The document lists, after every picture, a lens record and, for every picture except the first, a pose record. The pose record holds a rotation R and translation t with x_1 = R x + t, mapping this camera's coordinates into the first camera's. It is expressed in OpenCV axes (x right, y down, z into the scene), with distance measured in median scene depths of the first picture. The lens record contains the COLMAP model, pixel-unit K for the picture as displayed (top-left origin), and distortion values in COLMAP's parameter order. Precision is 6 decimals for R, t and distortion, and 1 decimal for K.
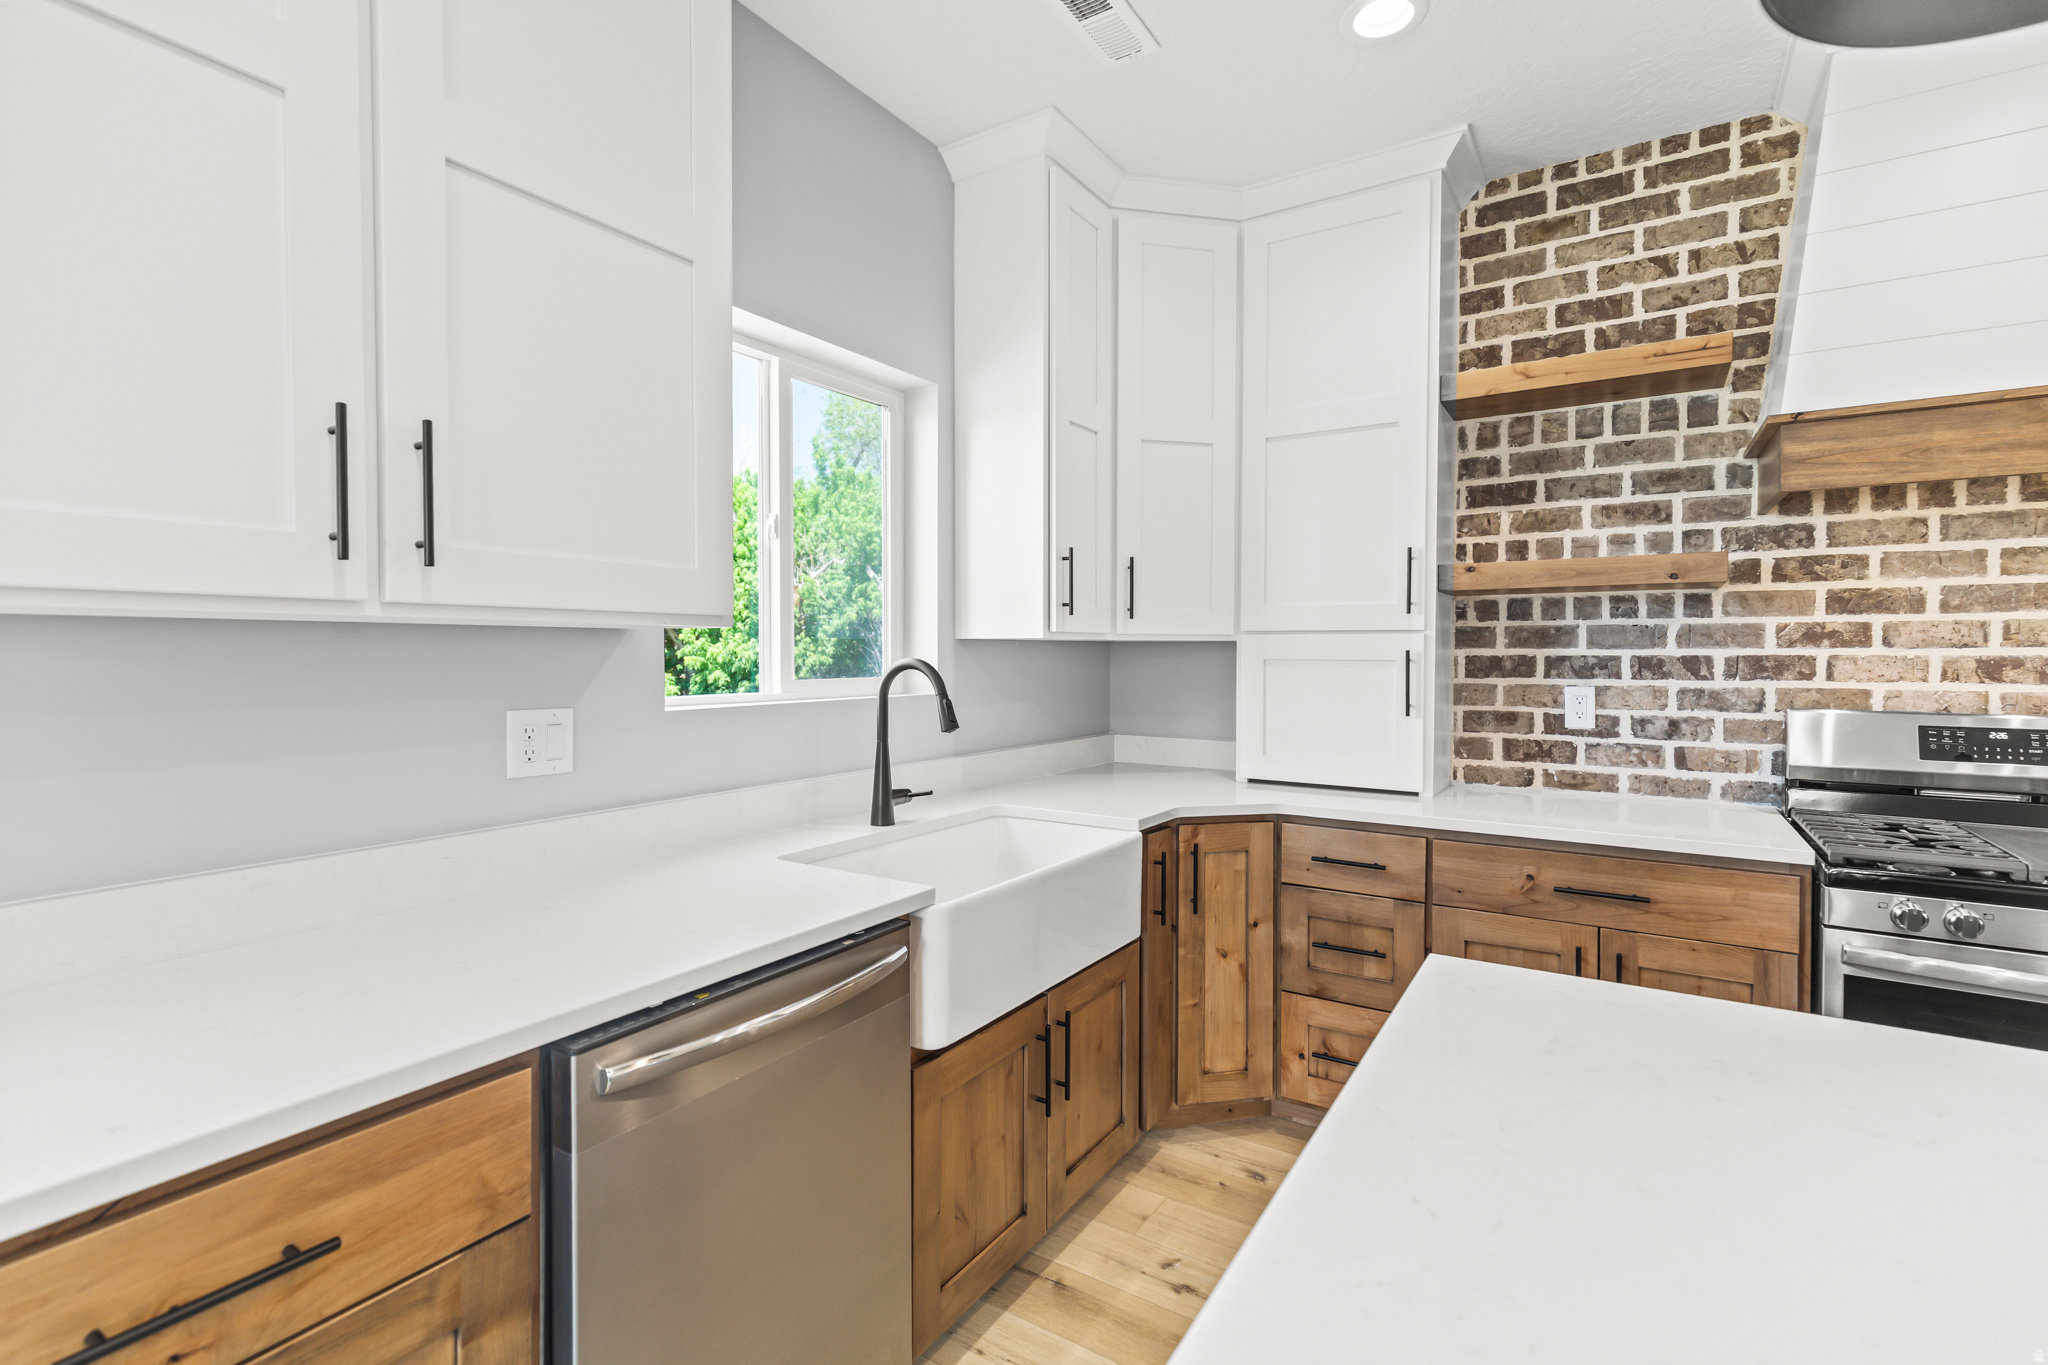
lens RADIAL K [[921.2, 0, 1038.0], [0, 921.2, 664.3], [0, 0, 1]] dist [0.010985, -0.003854]
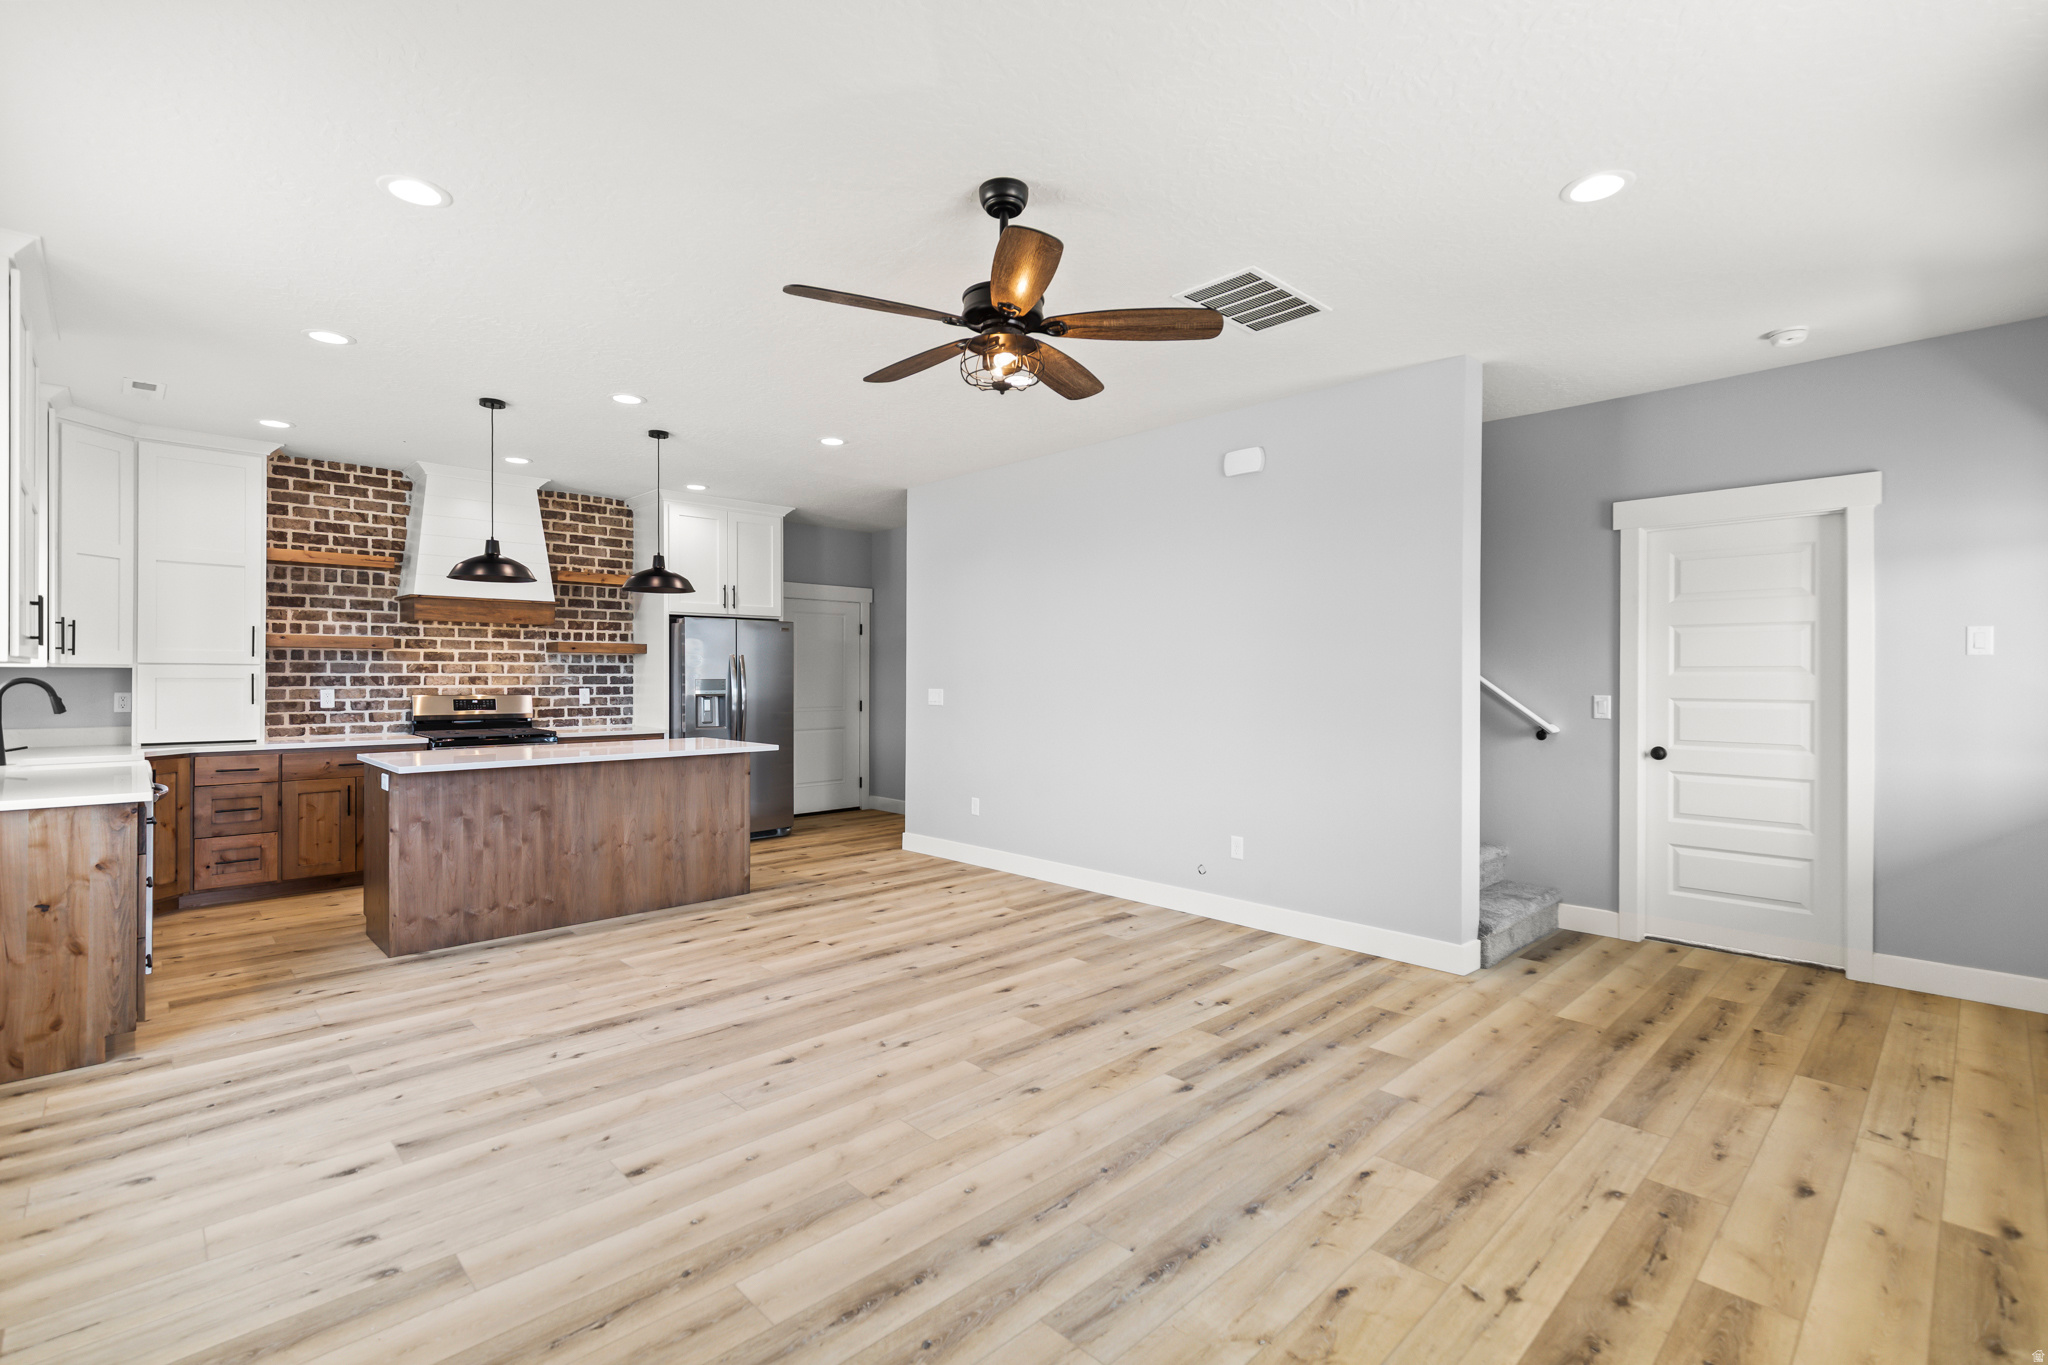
lens RADIAL K [[921.2, 0, 1026.8], [0, 921.2, 676.5], [0, 0, 1]] dist [0.010985, -0.003854]
pose [[0.232204, -0.003411, 0.972661, -1.296351], [0.008960, 0.999959, 0.001367, 0.004490], [-0.972626, 0.008397, 0.232225, -1.272603]]
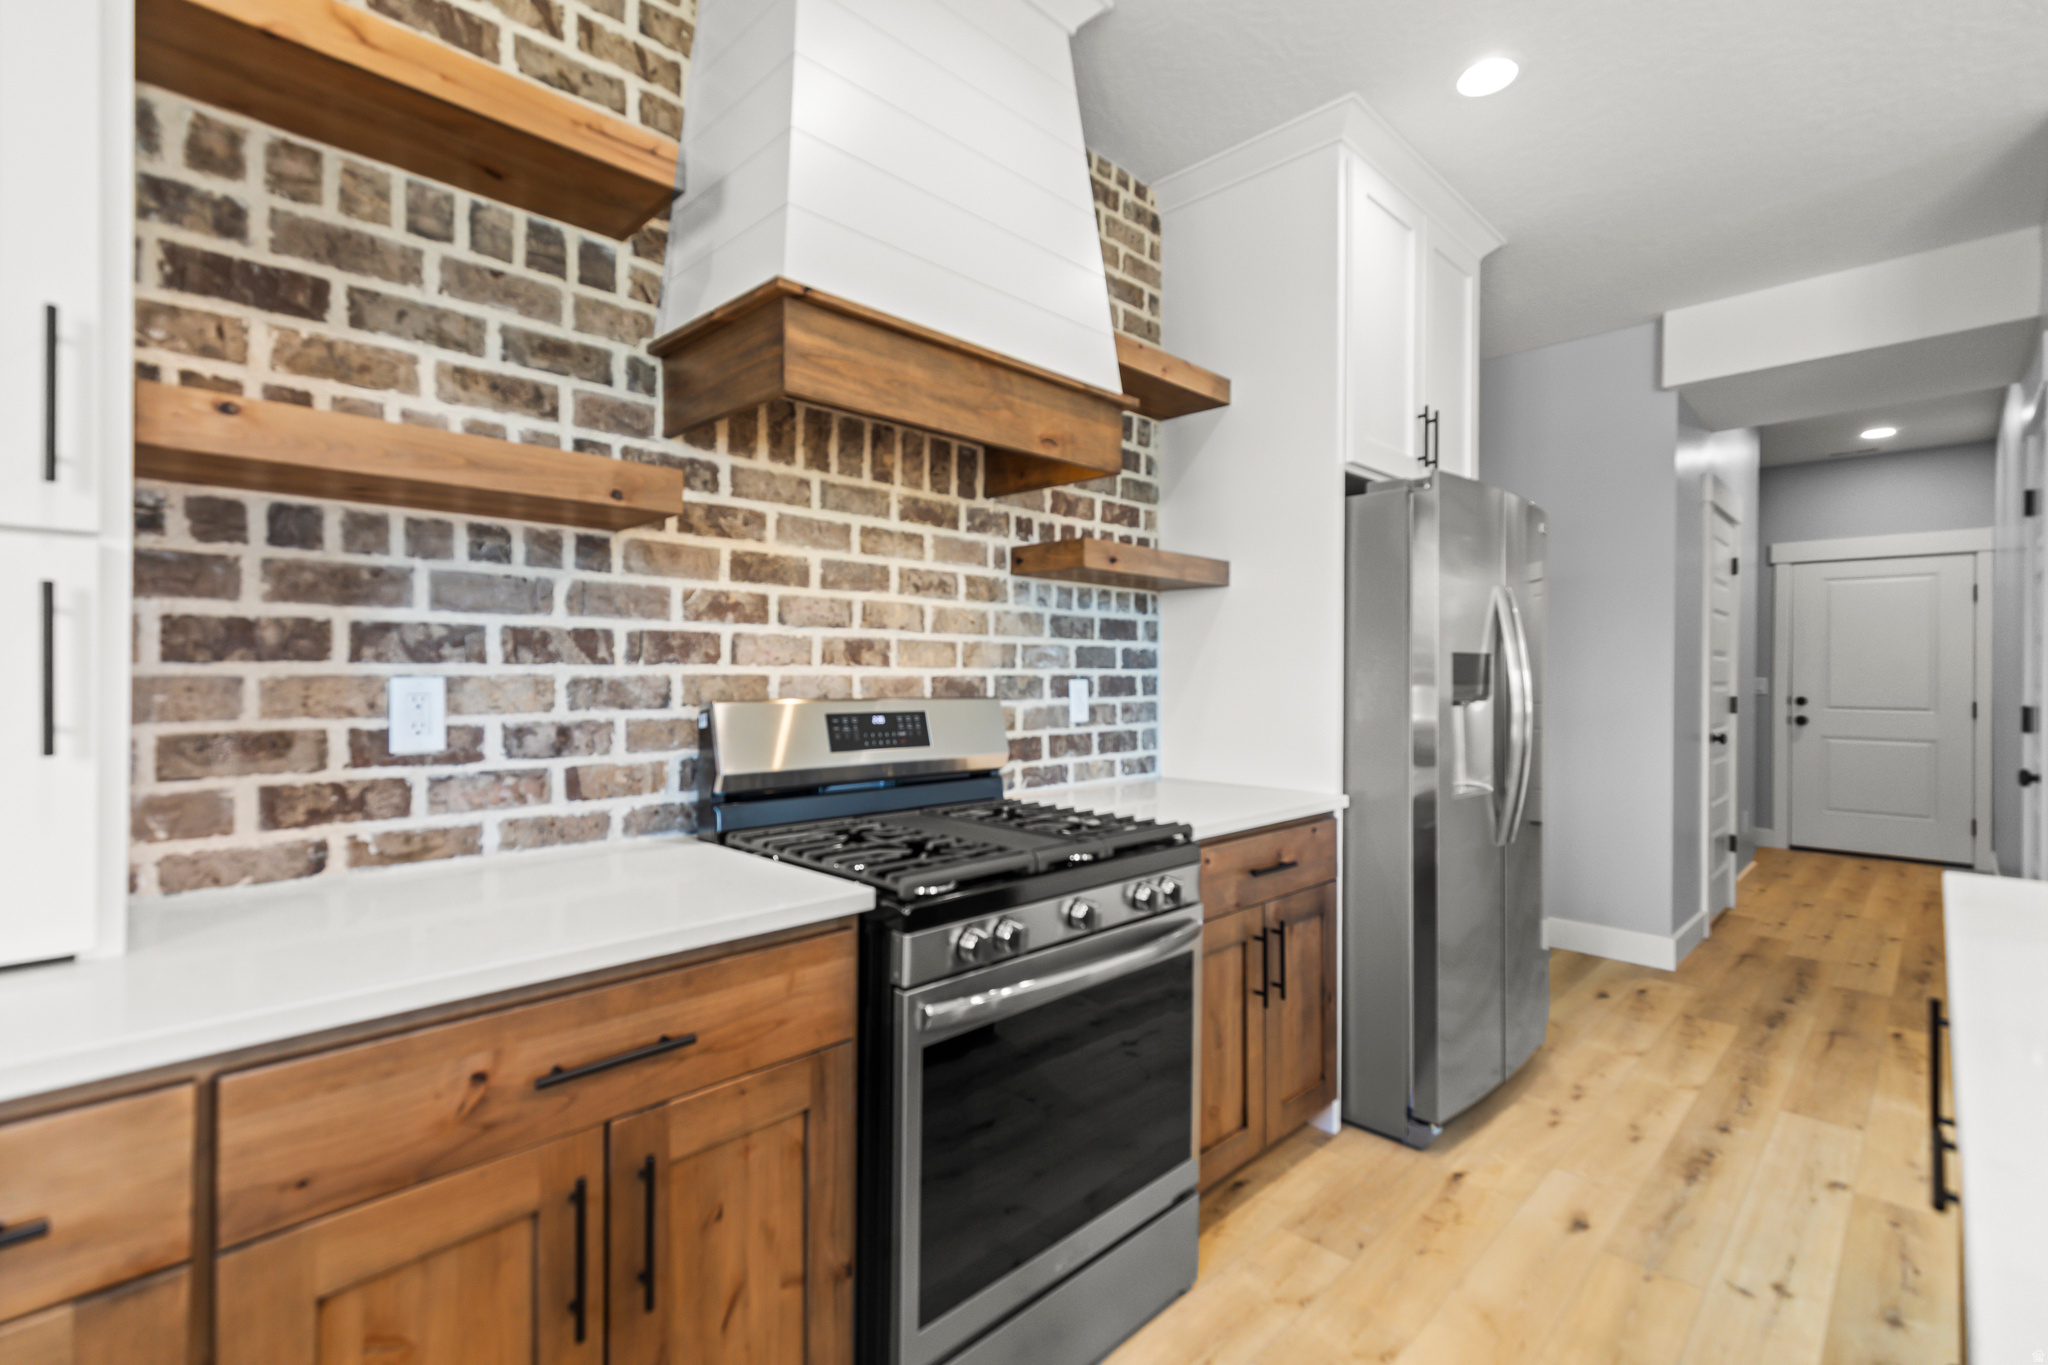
lens RADIAL K [[921.2, 0, 1026.4], [0, 921.2, 676.2], [0, 0, 1]] dist [0.010985, -0.003854]
pose [[0.206832, -0.004245, 0.978367, 0.117810], [0.007920, 0.999965, 0.002665, 0.025723], [-0.978344, 0.007198, 0.206858, 0.542636]]
